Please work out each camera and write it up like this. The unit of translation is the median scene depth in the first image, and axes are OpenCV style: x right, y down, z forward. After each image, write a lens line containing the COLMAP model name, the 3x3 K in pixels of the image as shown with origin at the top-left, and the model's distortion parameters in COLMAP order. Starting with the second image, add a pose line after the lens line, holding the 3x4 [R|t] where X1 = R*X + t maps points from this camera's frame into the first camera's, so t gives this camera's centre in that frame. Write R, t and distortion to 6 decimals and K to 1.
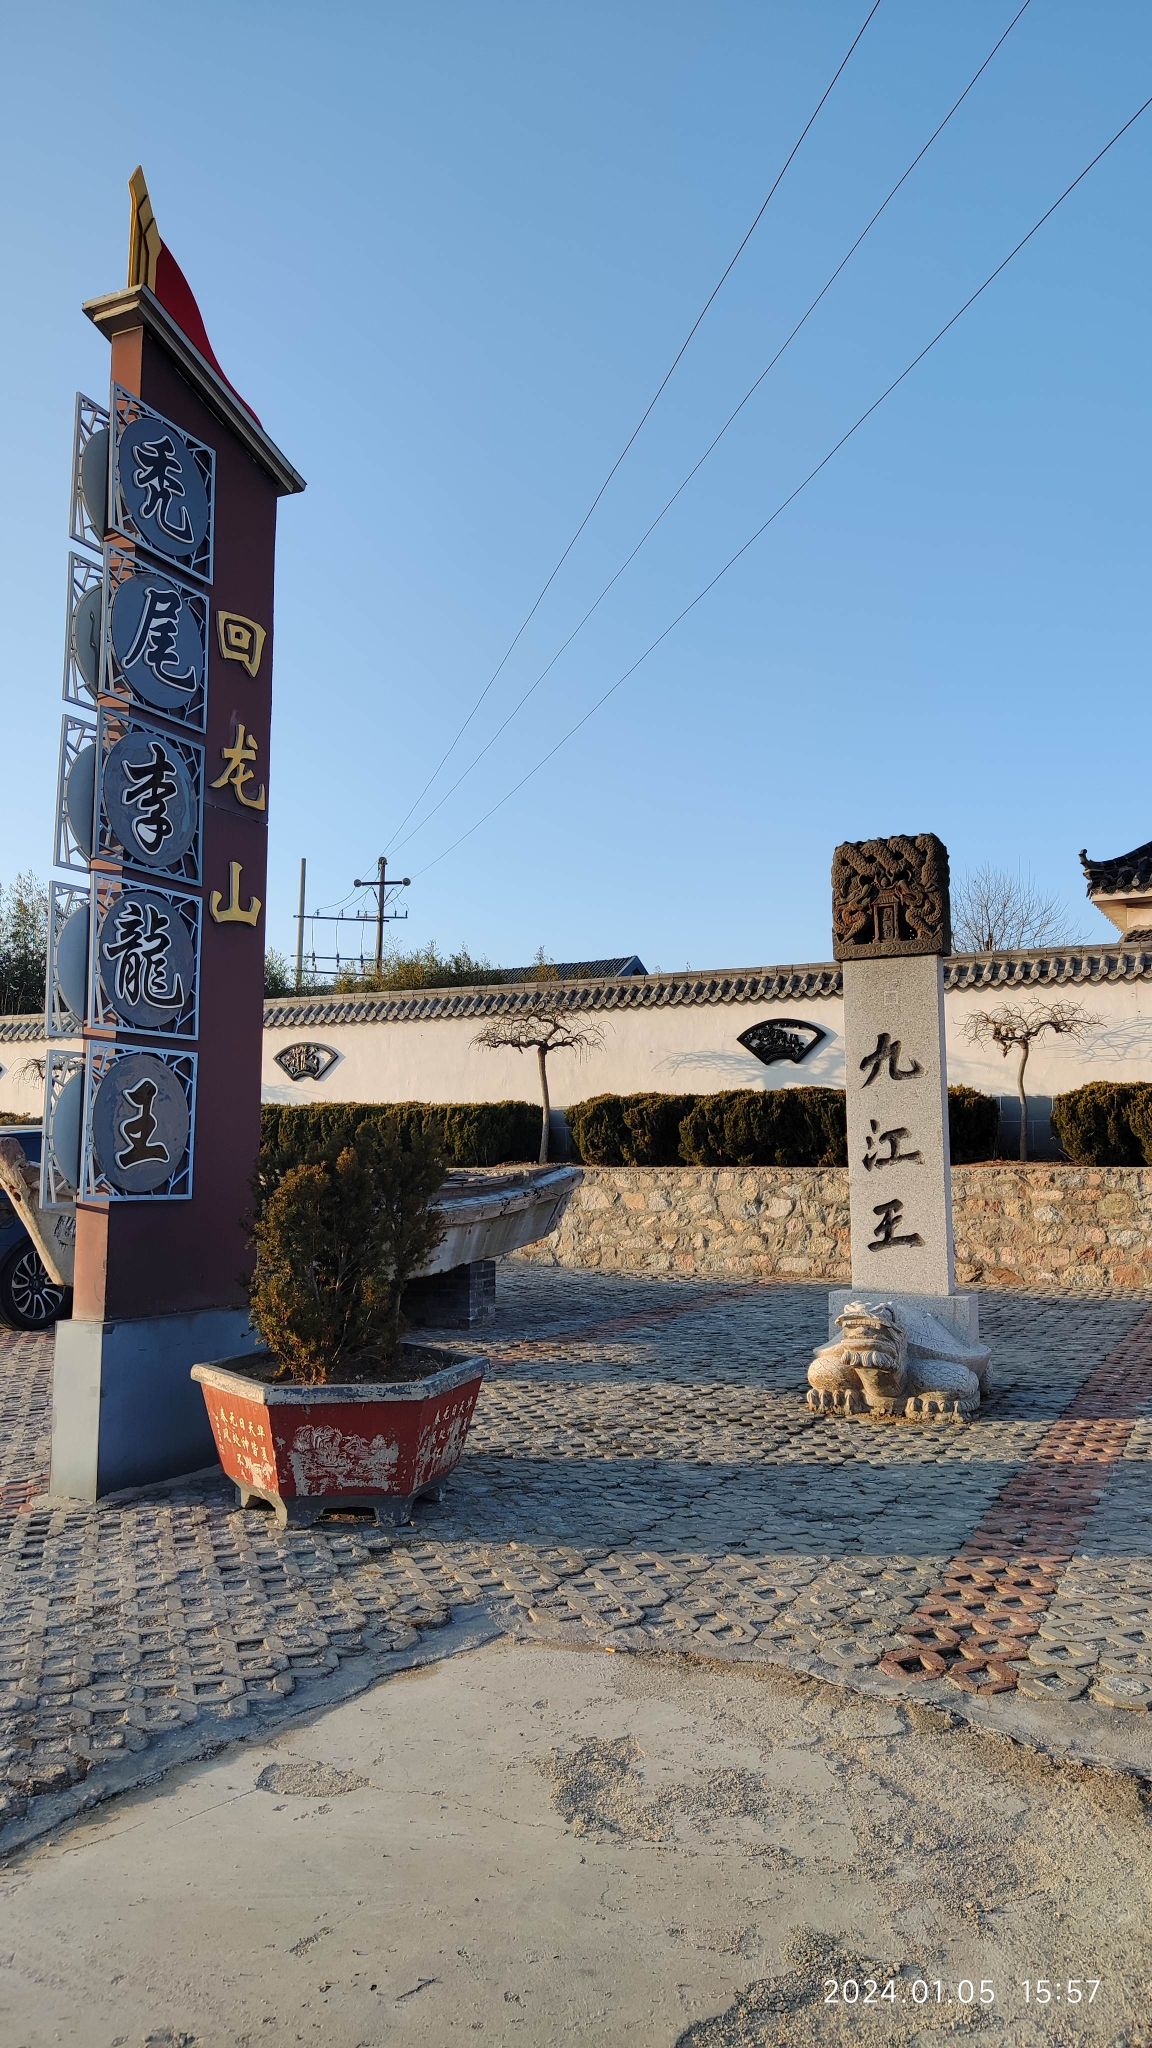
lens RADIAL K [[1439.9, 0, 573.9], [0, 1439.9, 1014.5], [0, 0, 1]] dist [0.041343, 0.005402]
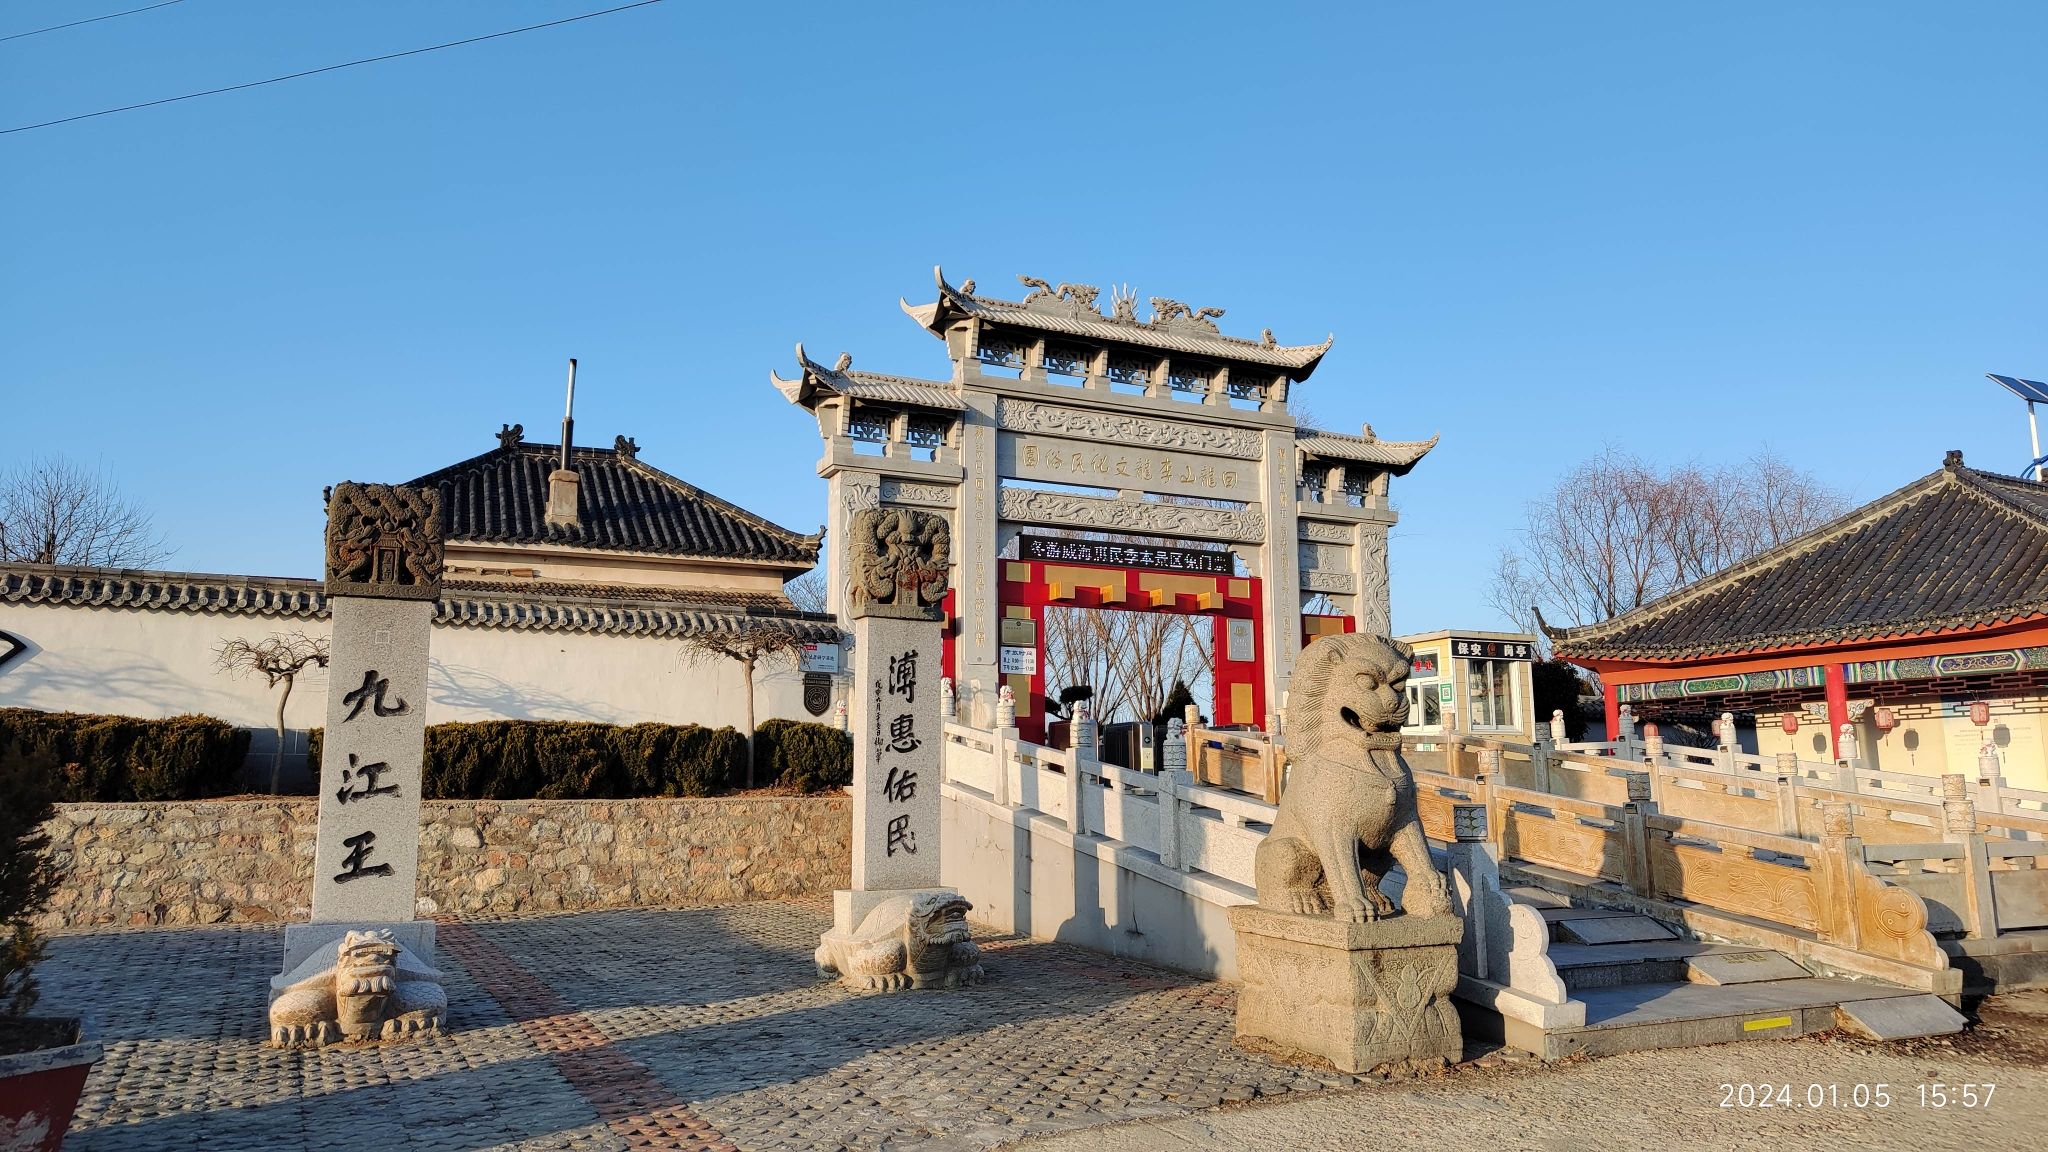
lens RADIAL K [[1439.9, 0, 1020.7], [0, 1439.9, 575.0], [0, 0, 1]] dist [0.041343, 0.005402]
pose [[0.590181, 0.129422, 0.796829, -0.353873], [-0.089469, 0.991471, -0.094770, 0.002022], [-0.802297, -0.015360, 0.596727, 0.001067]]
